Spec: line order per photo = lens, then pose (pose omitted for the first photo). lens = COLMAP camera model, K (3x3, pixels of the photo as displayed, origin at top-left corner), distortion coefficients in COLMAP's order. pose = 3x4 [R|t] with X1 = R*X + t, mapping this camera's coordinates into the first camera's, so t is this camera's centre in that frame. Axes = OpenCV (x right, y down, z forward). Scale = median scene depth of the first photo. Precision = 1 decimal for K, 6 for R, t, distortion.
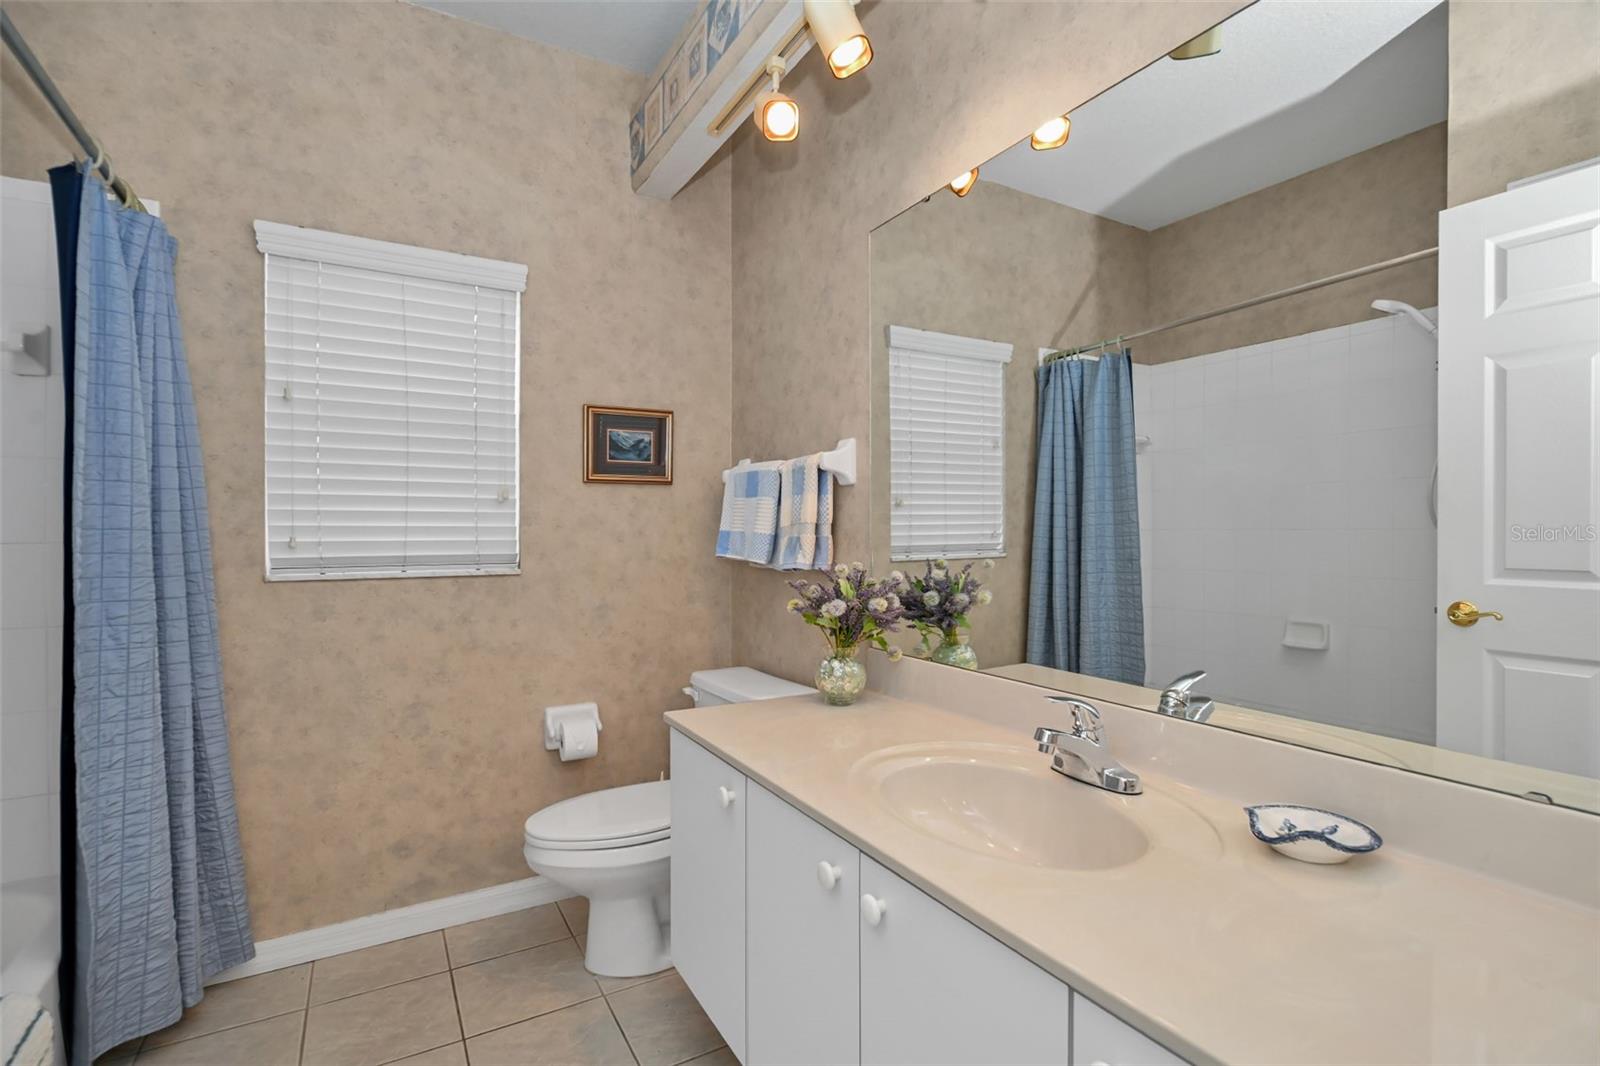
lens RADIAL K [[735.3, 0, 814.9], [0, 735.3, 528.3], [0, 0, 1]] dist [0.008102, -0.006495]
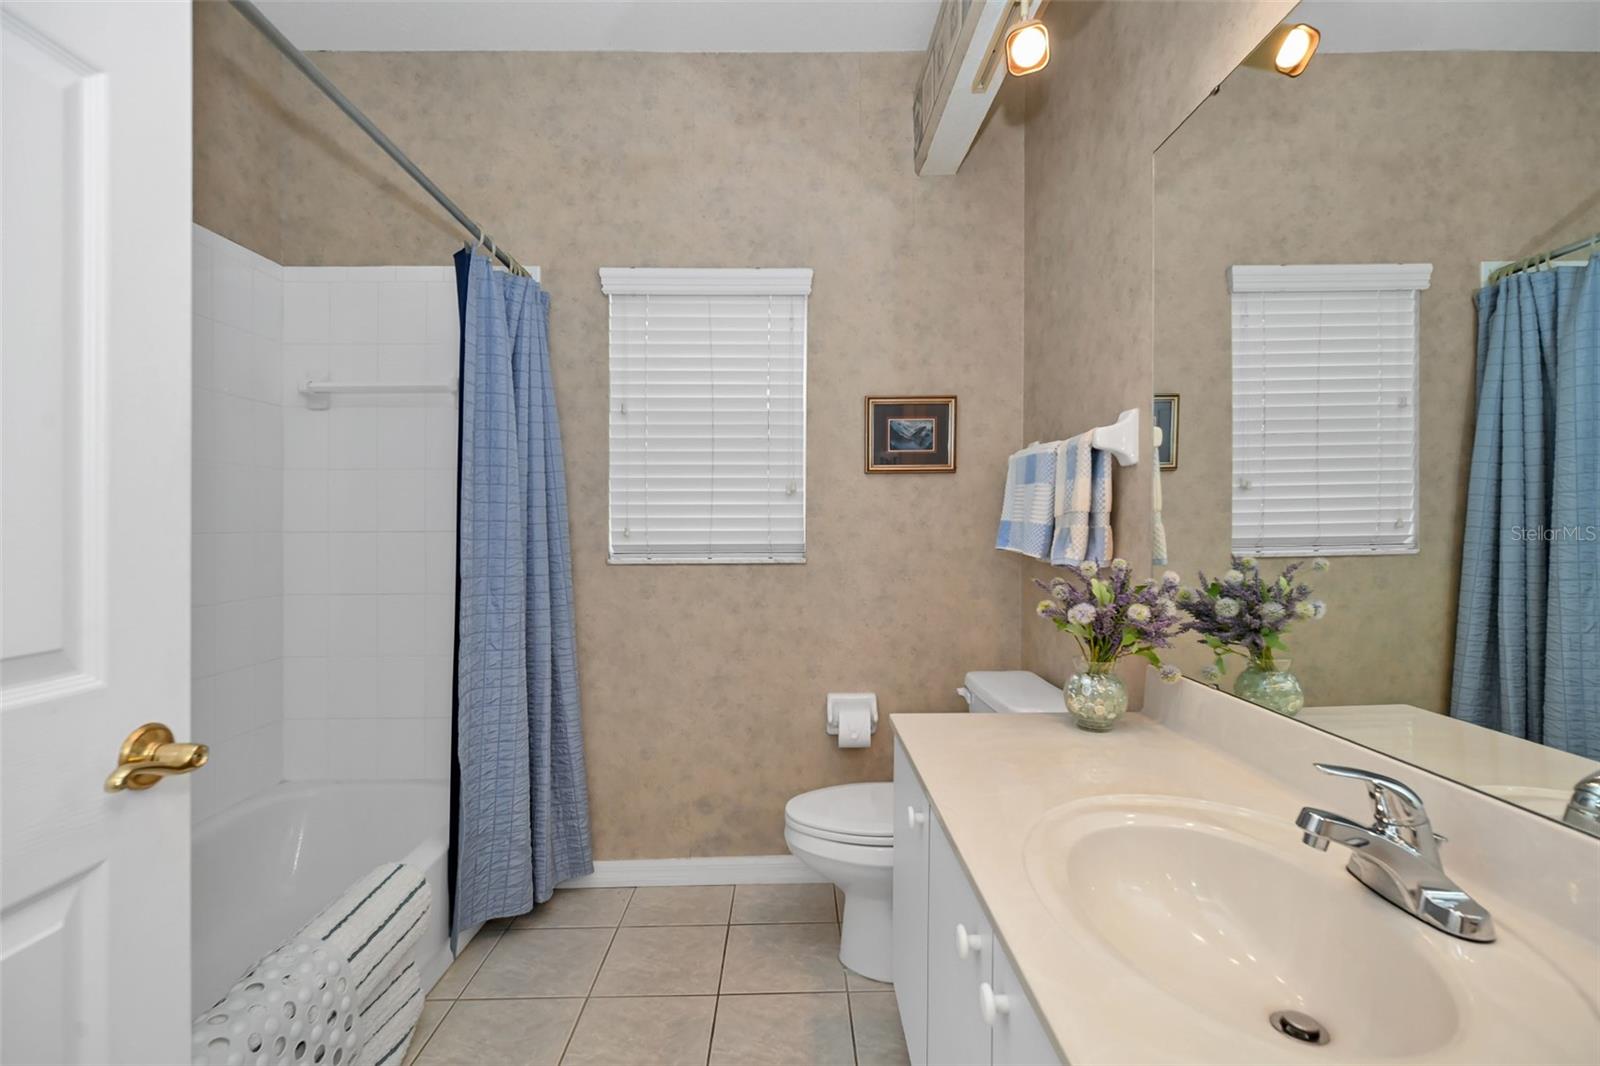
lens RADIAL K [[735.3, 0, 795.9], [0, 735.3, 518.8], [0, 0, 1]] dist [0.008102, -0.006495]
pose [[0.875035, -0.006004, -0.484022, 0.109546], [0.006139, 0.999980, -0.001306, 0.000694], [0.484020, -0.001828, 0.875055, 0.085341]]
